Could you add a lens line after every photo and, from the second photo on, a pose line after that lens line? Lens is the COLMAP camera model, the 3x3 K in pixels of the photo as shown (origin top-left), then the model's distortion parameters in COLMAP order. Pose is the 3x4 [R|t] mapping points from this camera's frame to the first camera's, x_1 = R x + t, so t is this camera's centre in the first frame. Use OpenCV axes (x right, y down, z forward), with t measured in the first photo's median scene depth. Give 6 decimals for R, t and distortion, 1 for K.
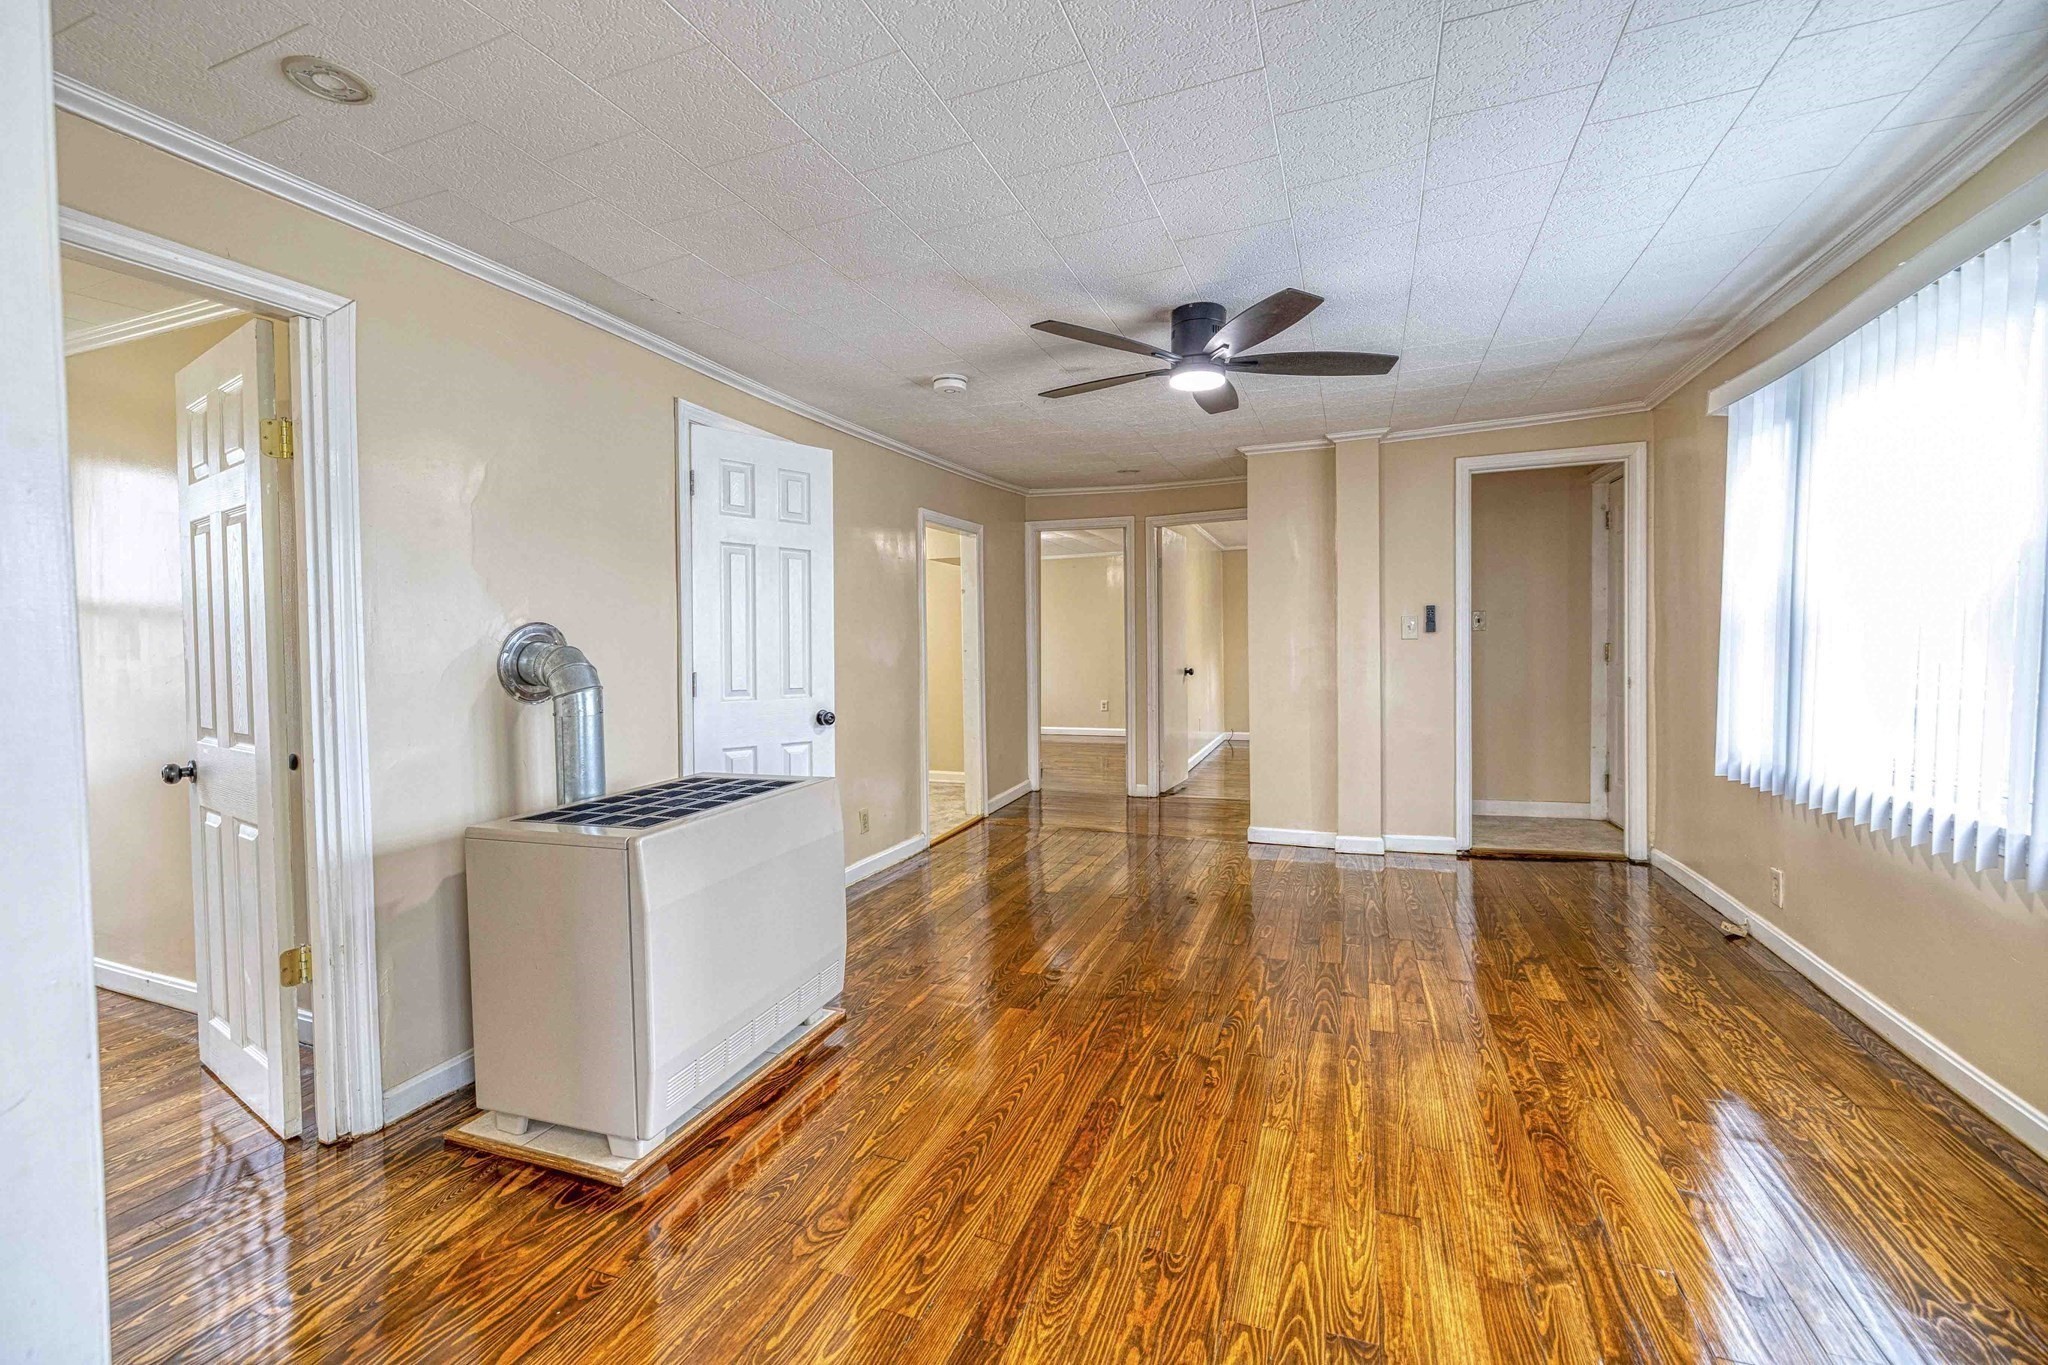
lens RADIAL K [[870.9, 0, 1020.6], [0, 870.9, 671.6], [0, 0, 1]] dist [-0.003899, -0.000093]
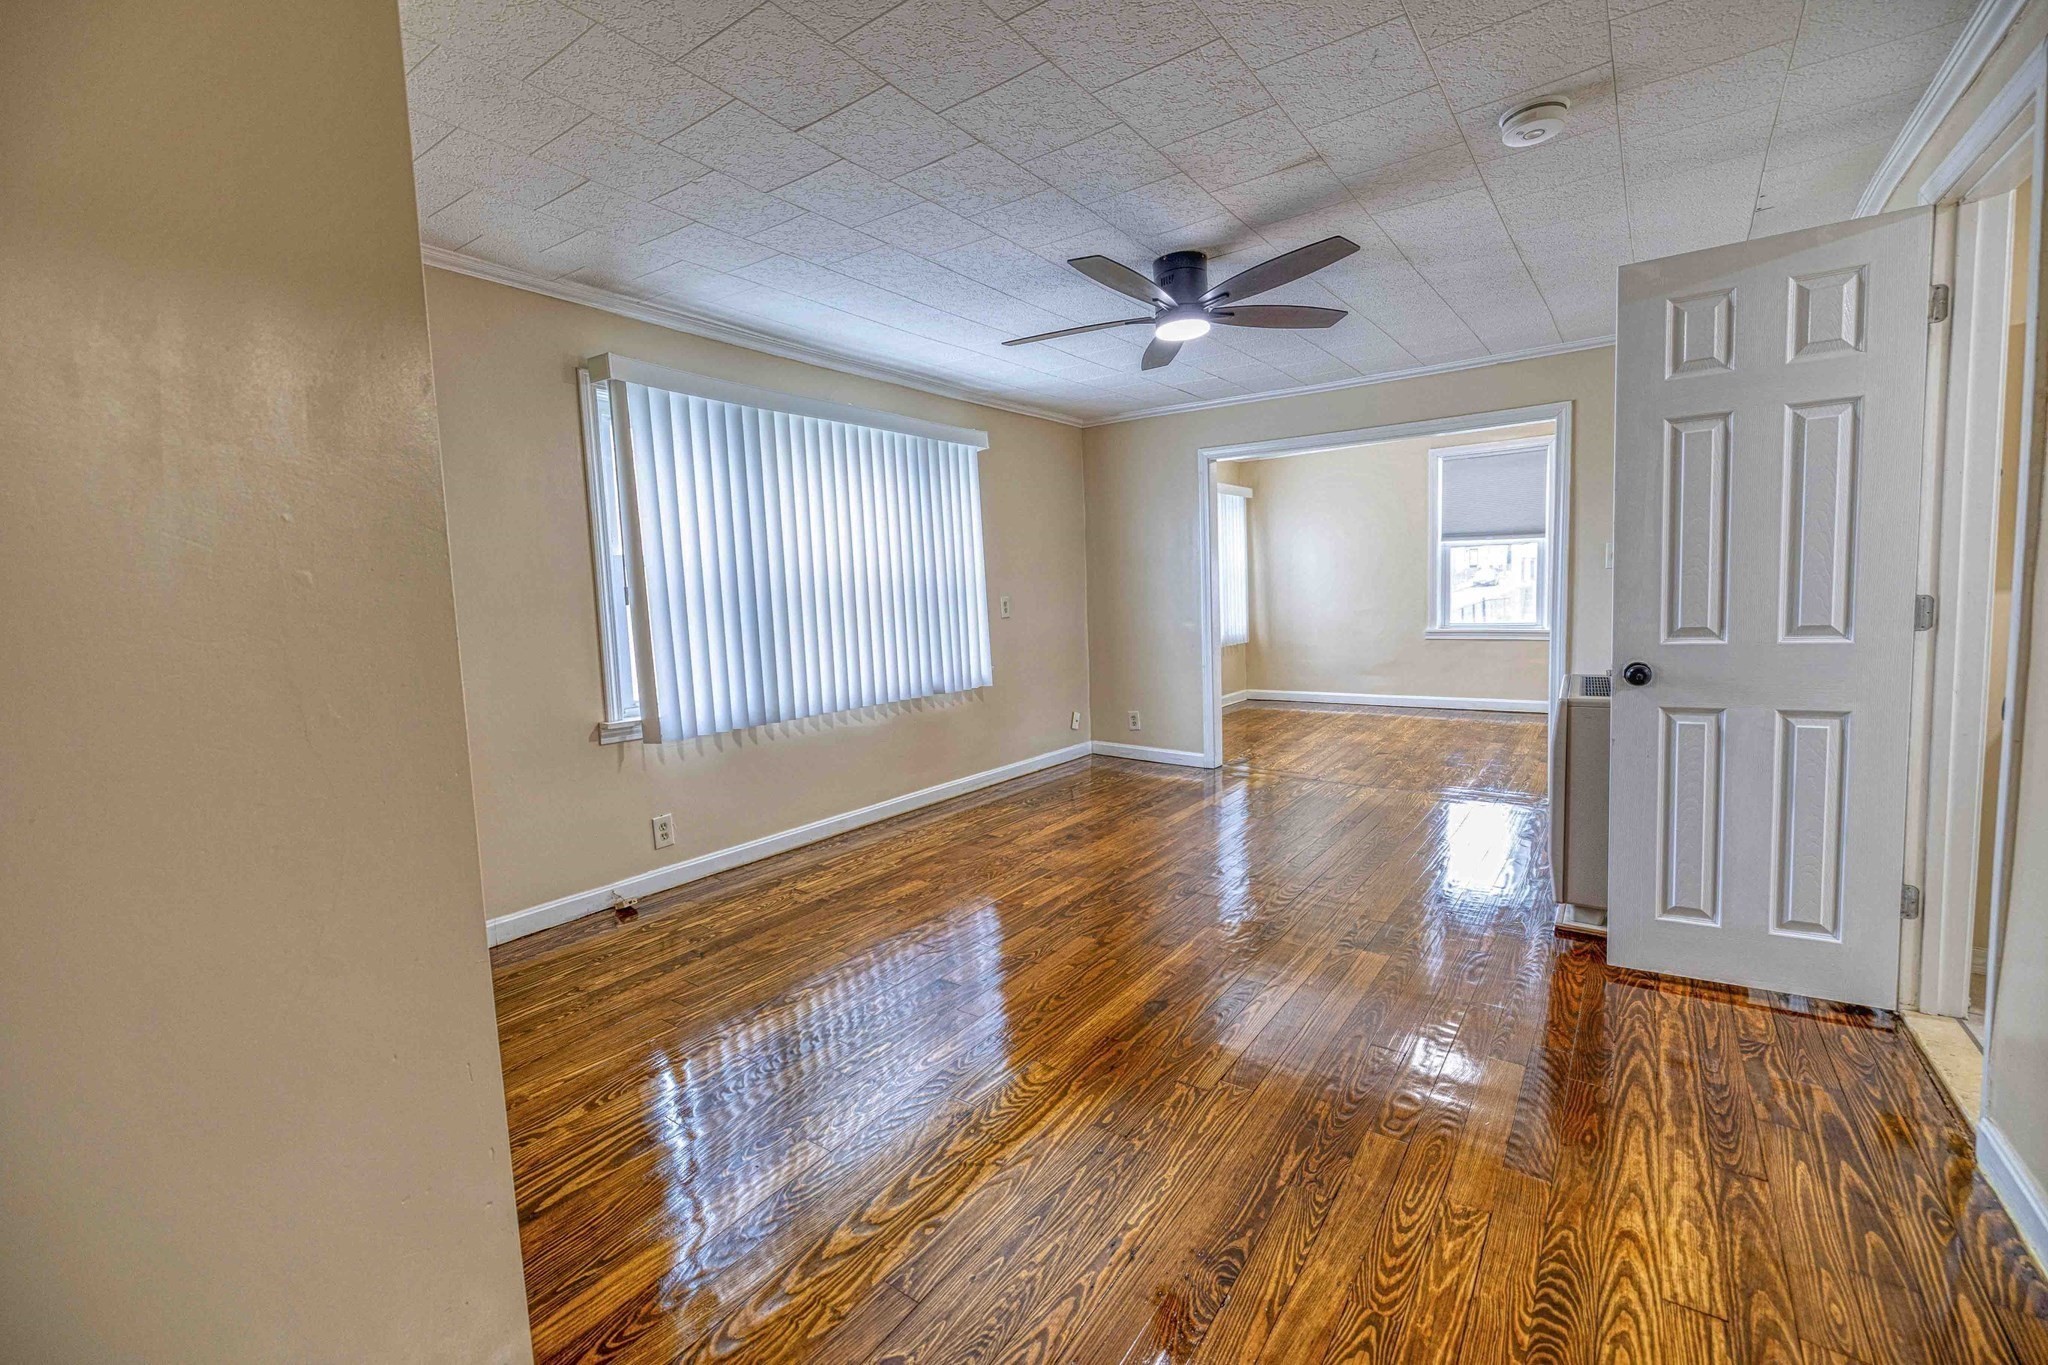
lens RADIAL K [[870.9, 0, 1030.9], [0, 870.9, 665.5], [0, 0, 1]] dist [-0.003899, -0.000093]
pose [[-0.967369, 0.023784, 0.252254, 0.133807], [0.055513, 0.991290, 0.119421, -0.084572], [-0.247217, 0.129528, -0.960264, 2.207914]]
